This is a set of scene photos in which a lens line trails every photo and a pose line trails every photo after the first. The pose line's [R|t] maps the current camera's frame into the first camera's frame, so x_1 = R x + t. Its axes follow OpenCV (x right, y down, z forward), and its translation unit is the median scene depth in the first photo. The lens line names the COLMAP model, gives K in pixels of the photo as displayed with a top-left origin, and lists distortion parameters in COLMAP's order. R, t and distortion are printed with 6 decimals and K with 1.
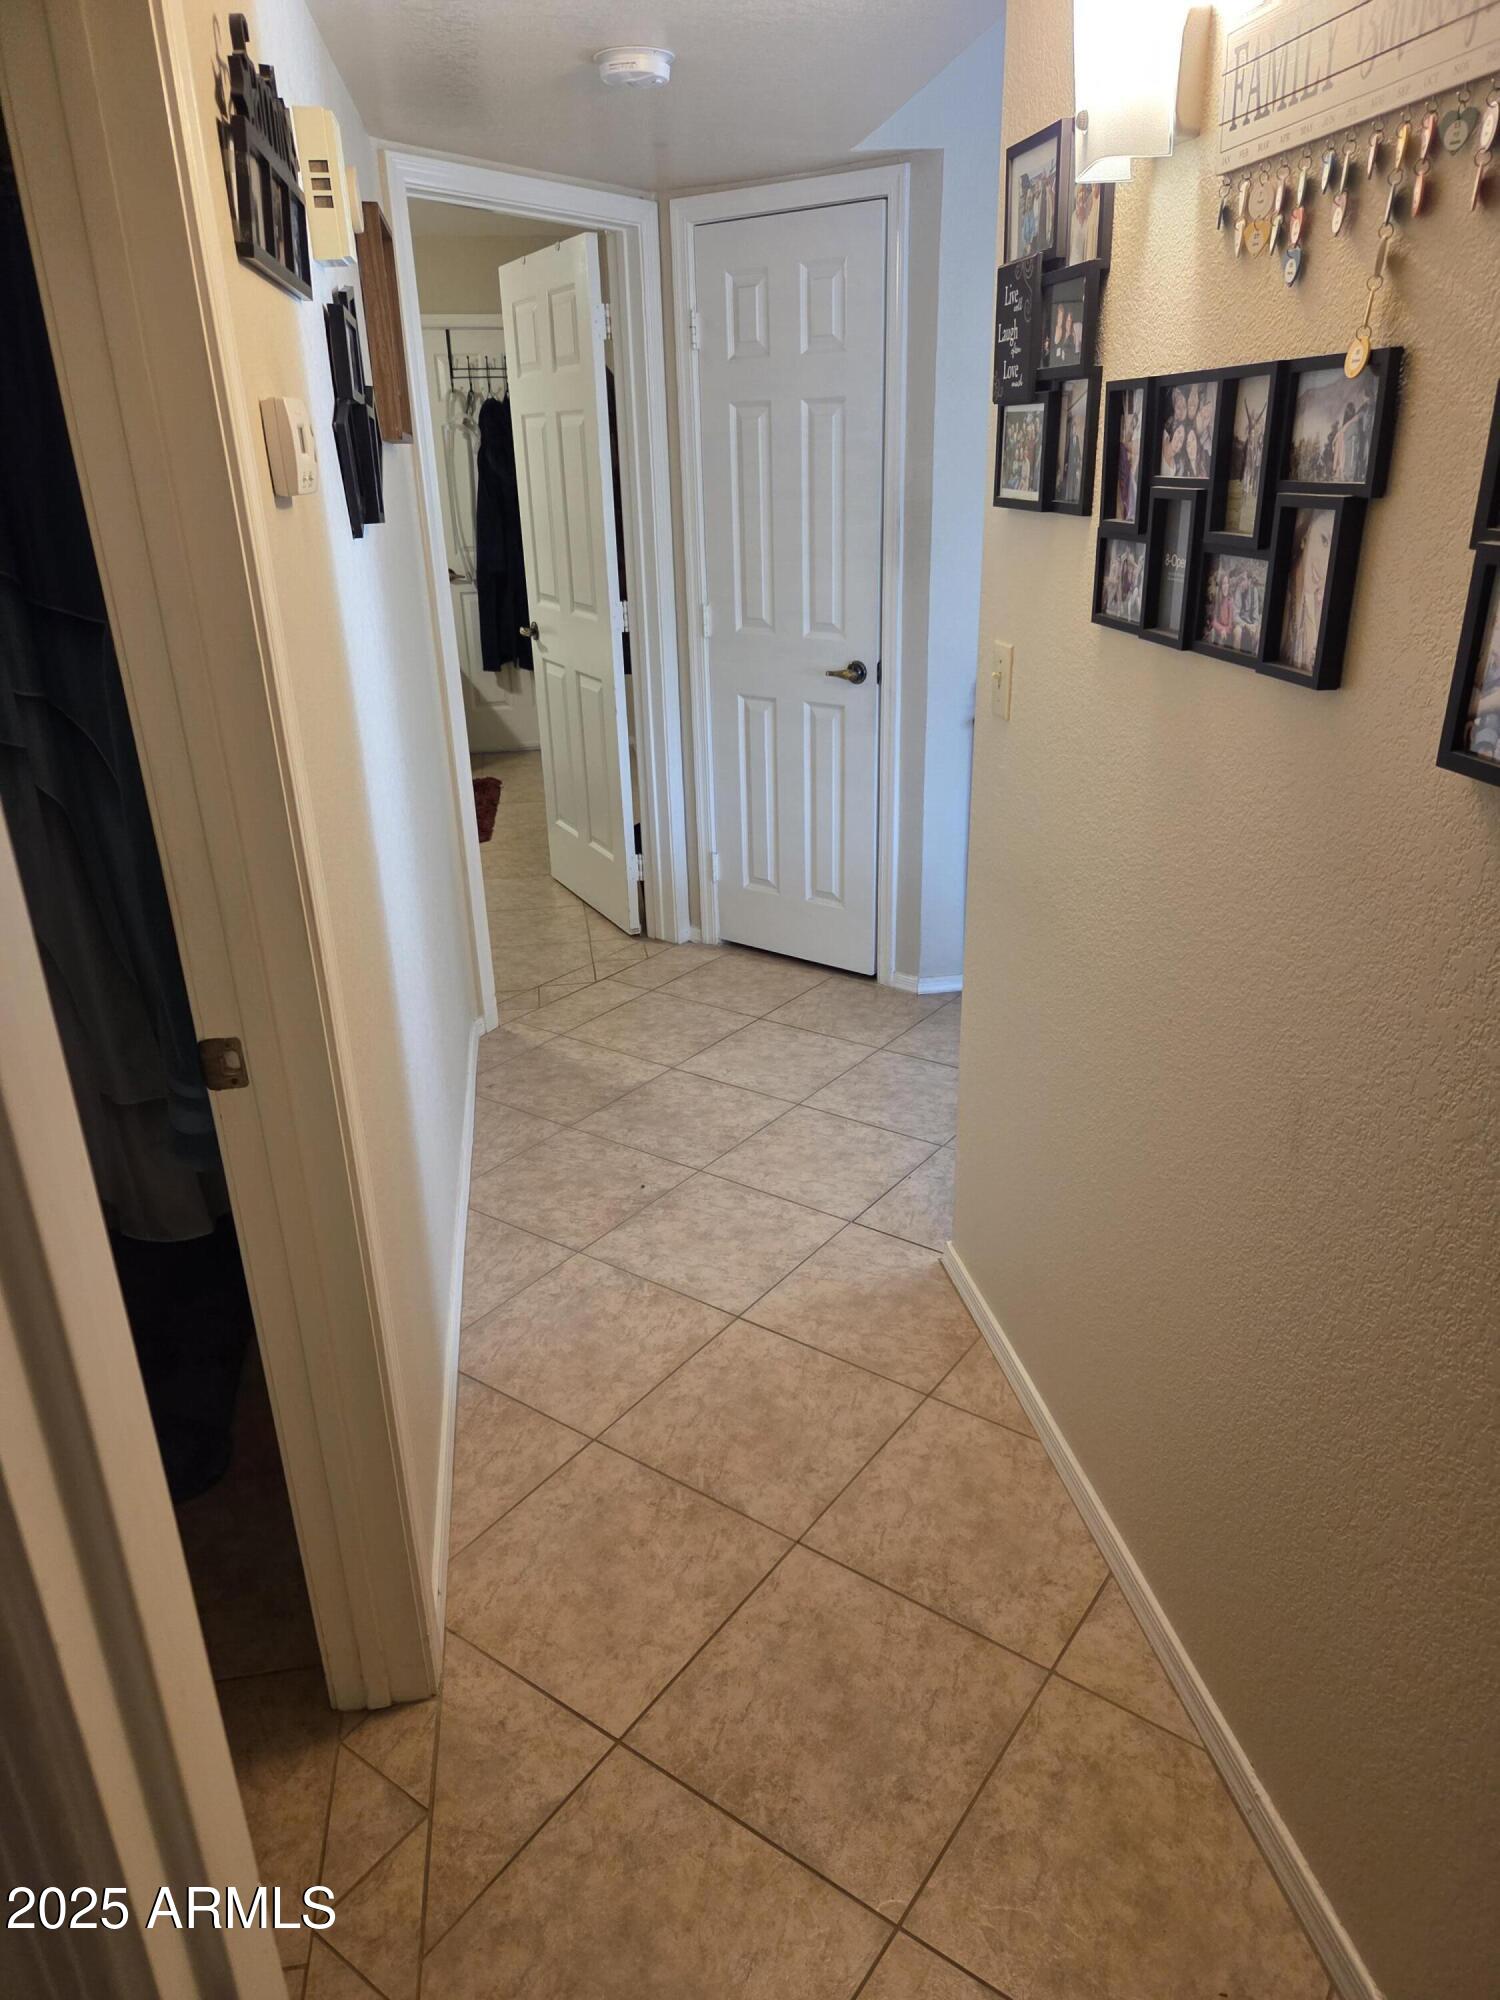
lens RADIAL K [[1331.7, 0, 749.1], [0, 1331.7, 1009.2], [0, 0, 1]] dist [0.102412, -0.078992]
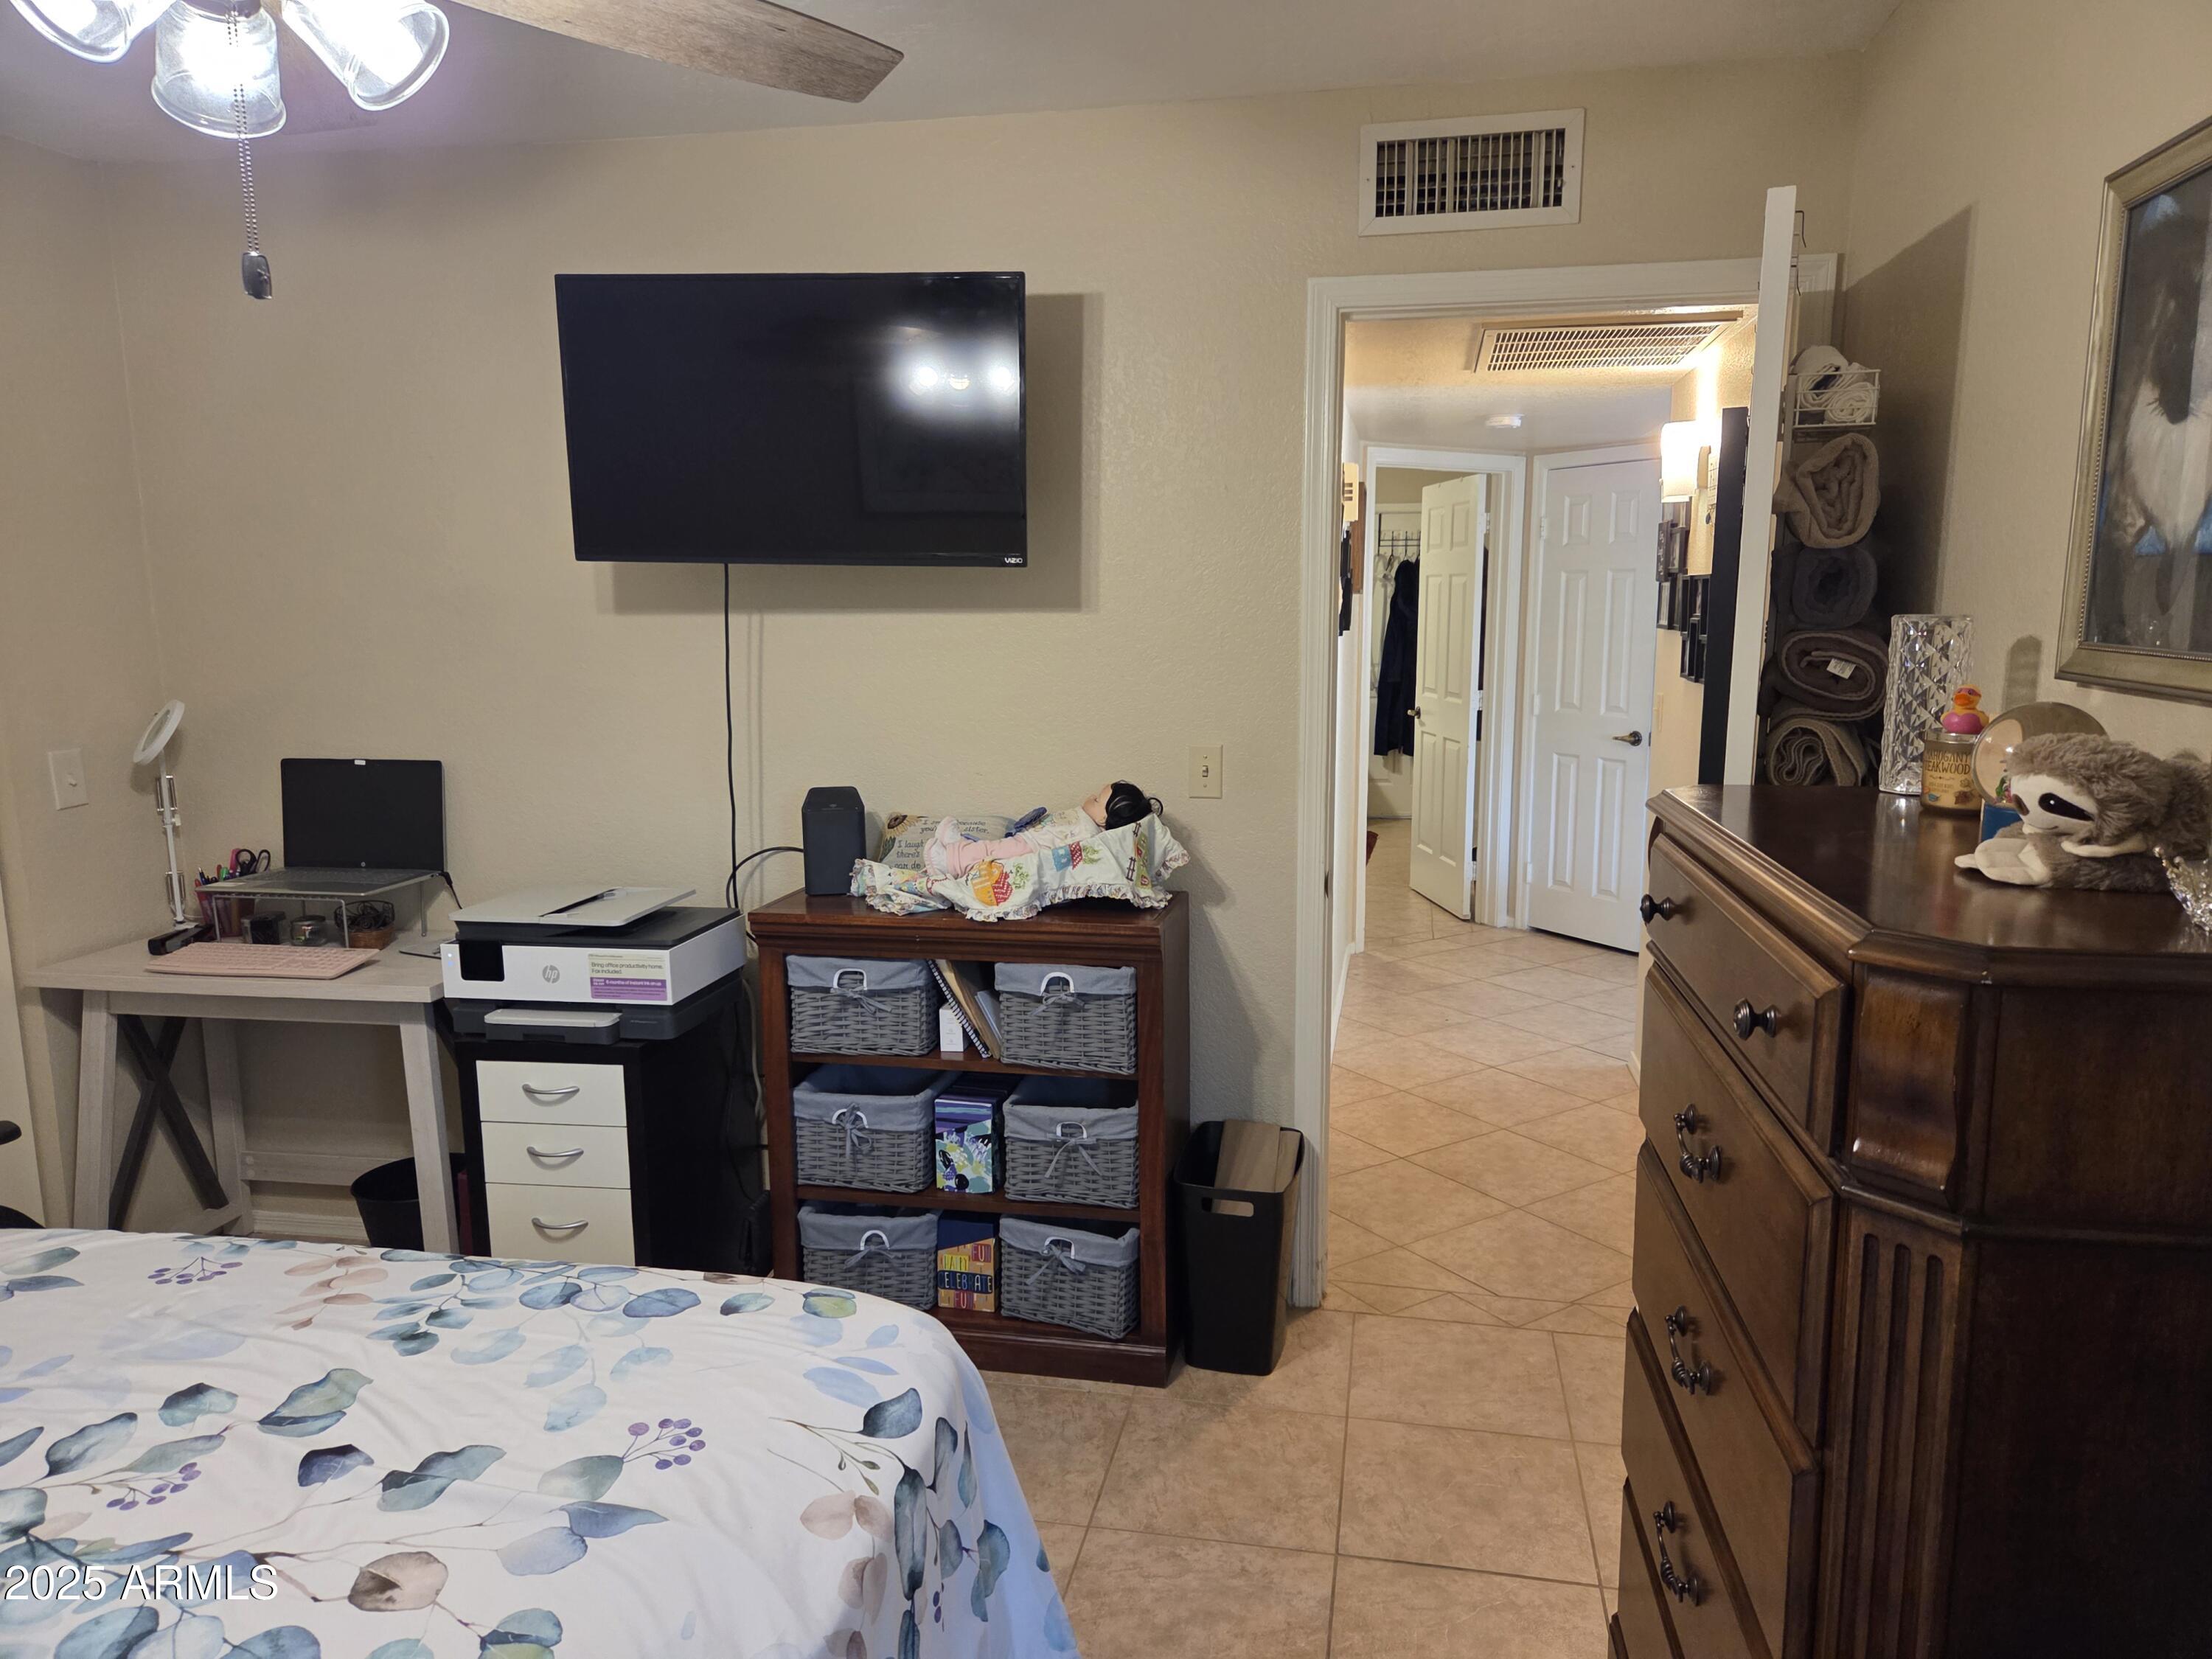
lens RADIAL K [[1464.1, 0, 1141.3], [0, 1464.1, 830.5], [0, 0, 1]] dist [0.083779, -0.081287]
pose [[0.941394, 0.074378, -0.329007, 0.104470], [-0.147839, 0.967691, -0.204251, 0.243419], [0.303185, 0.240921, 0.921974, -0.599702]]
